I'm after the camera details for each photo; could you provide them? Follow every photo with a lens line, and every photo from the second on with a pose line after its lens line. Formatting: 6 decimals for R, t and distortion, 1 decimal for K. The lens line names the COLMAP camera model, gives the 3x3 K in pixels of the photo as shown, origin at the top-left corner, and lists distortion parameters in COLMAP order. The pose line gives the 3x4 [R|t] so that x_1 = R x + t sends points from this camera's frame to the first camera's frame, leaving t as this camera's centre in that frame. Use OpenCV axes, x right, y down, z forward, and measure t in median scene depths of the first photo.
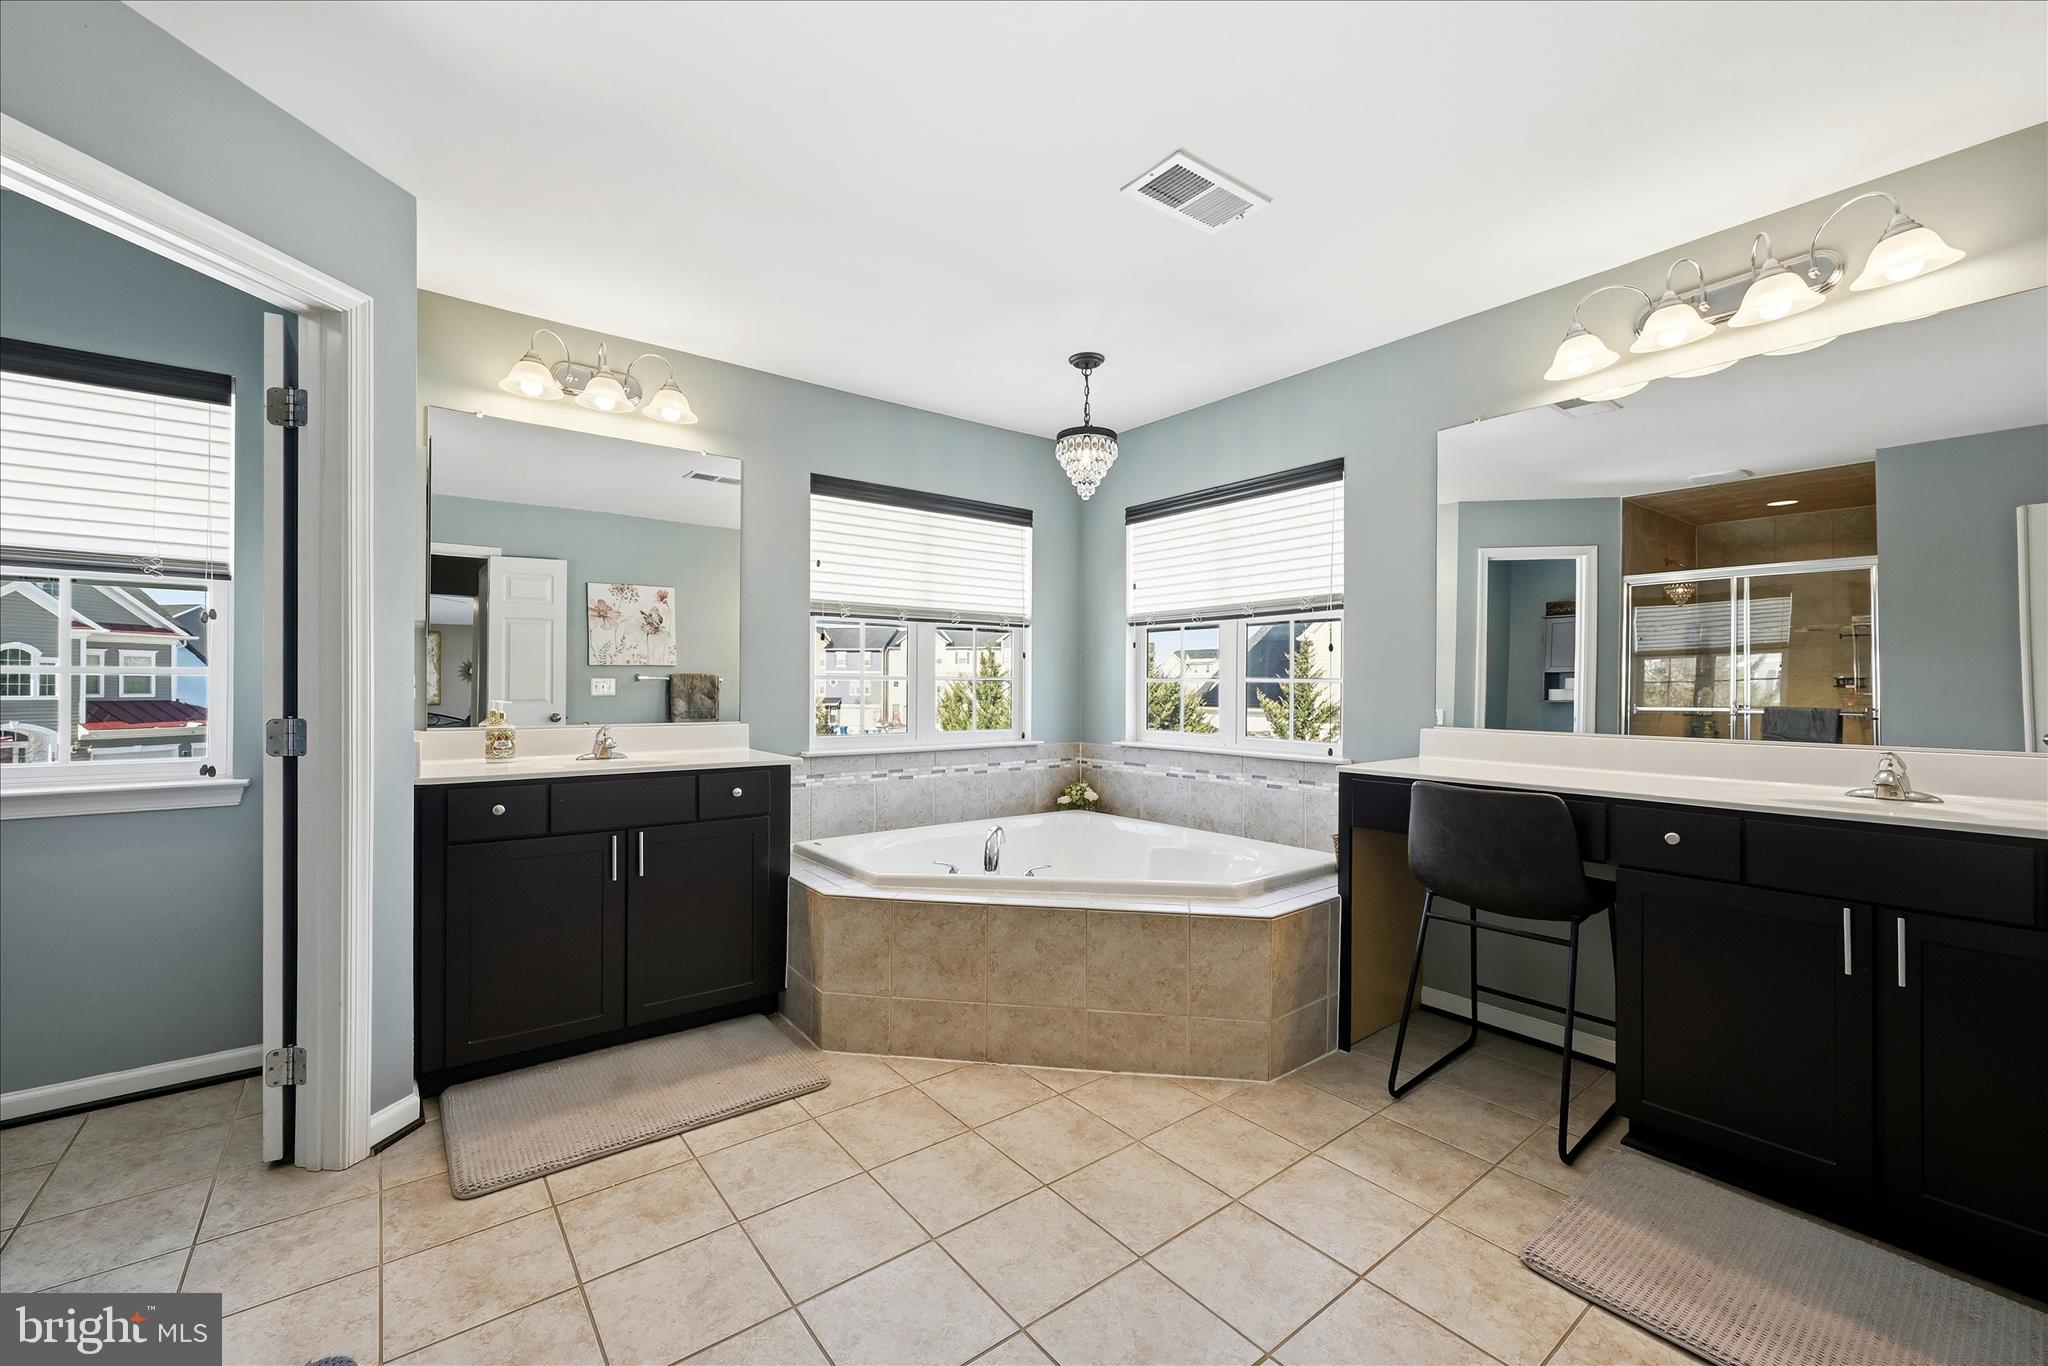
lens RADIAL K [[825.0, 0, 1030.0], [0, 825.0, 686.4], [0, 0, 1]] dist [-0.000788, -0.000475]
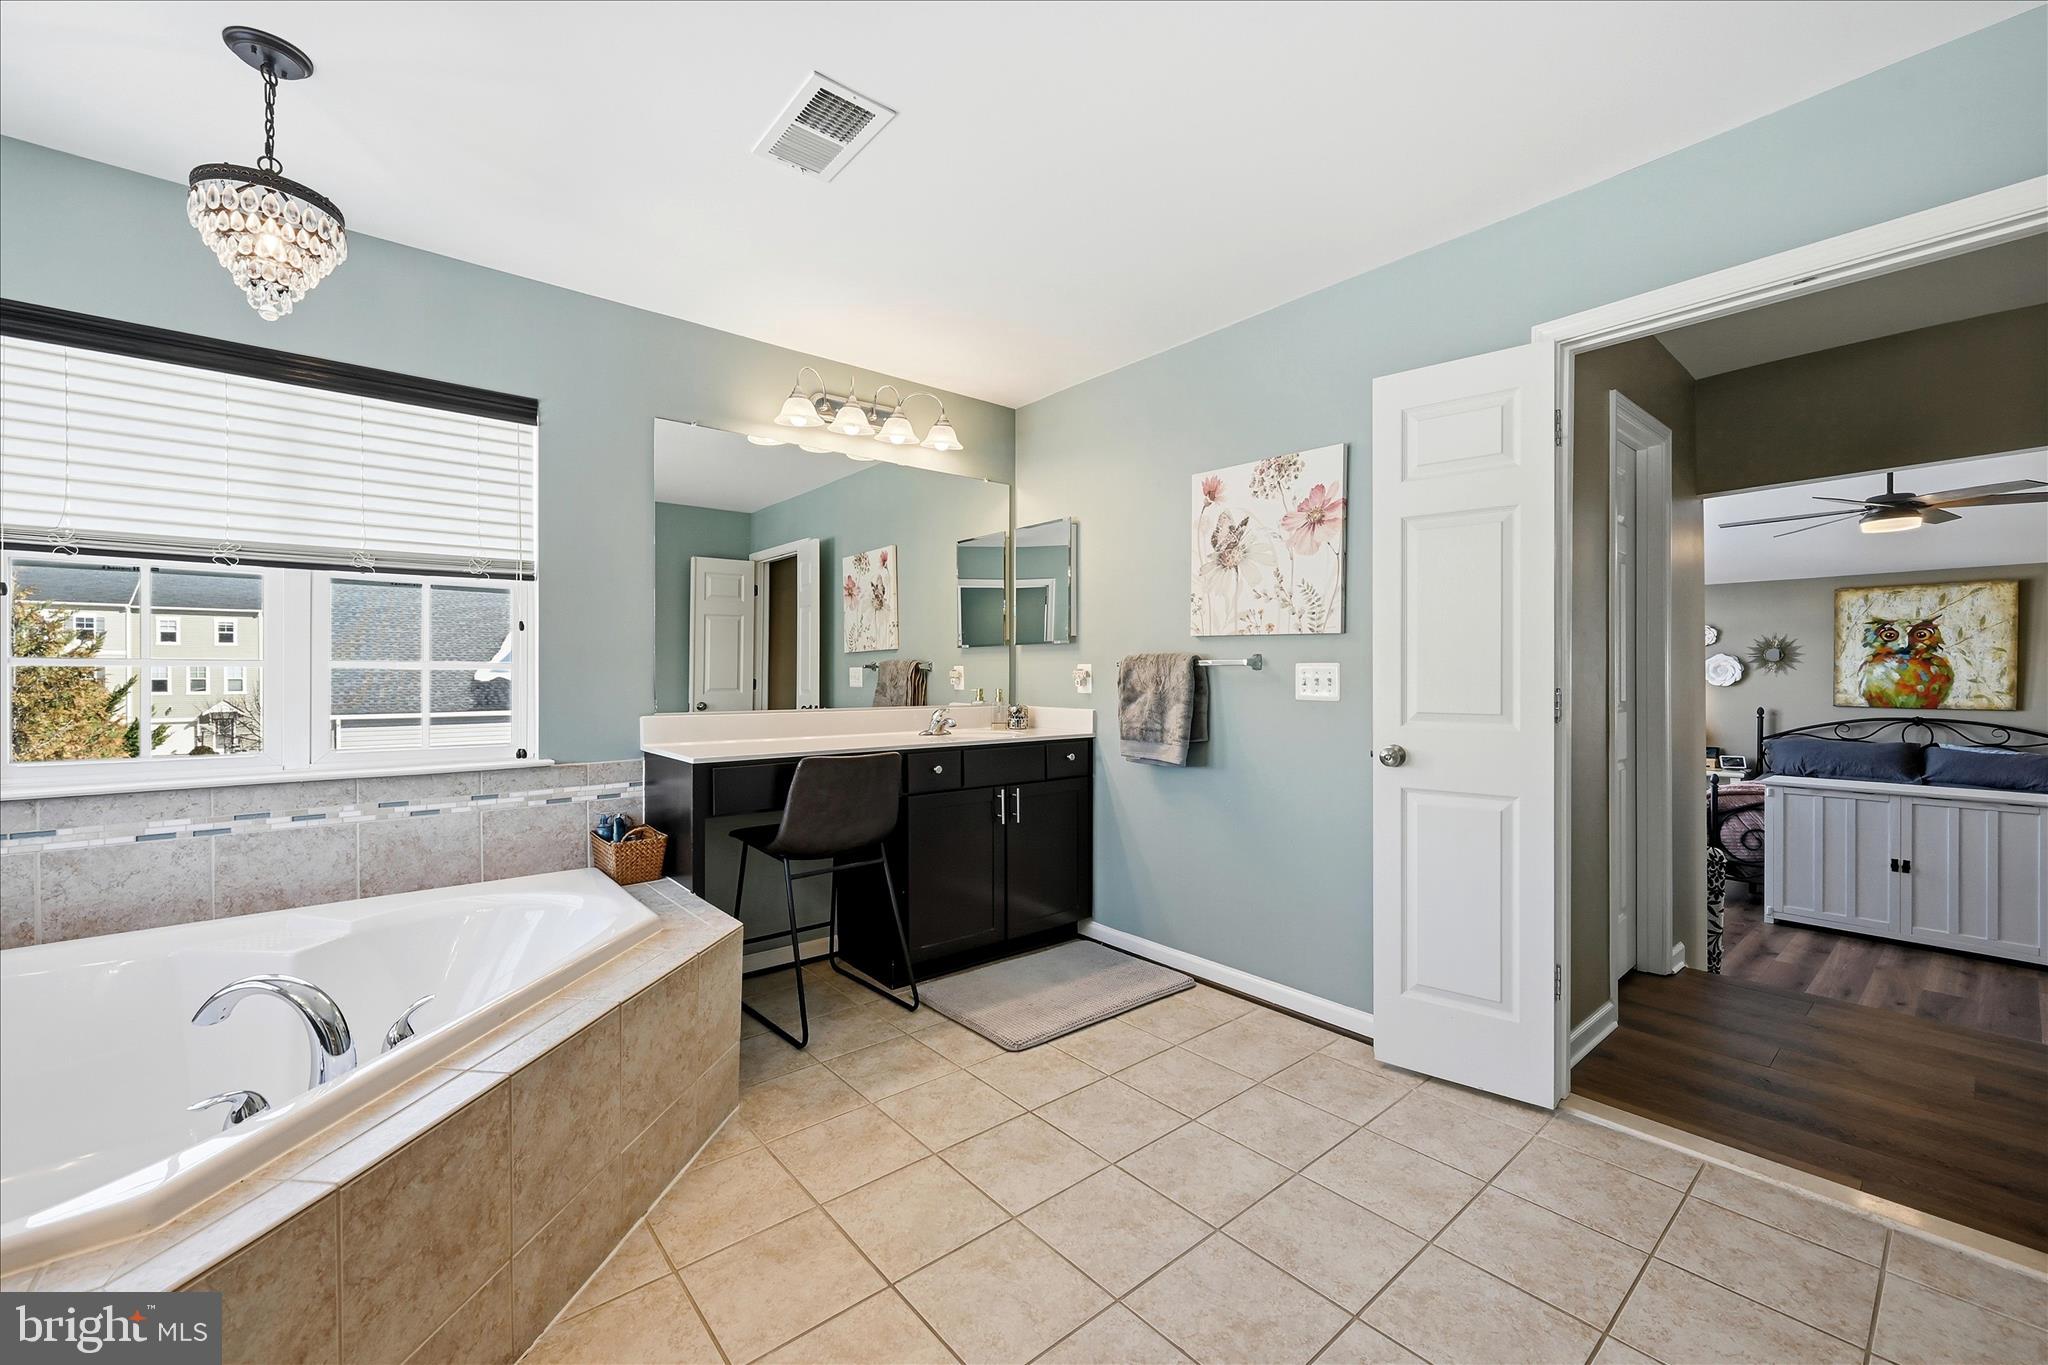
lens RADIAL K [[825.0, 0, 1030.5], [0, 825.0, 672.5], [0, 0, 1]] dist [-0.000788, -0.000475]
pose [[-0.042085, -0.002966, 0.999110, -0.598418], [-0.000205, 0.999996, 0.002960, -0.004594], [-0.999114, -0.000080, -0.042085, 0.667200]]
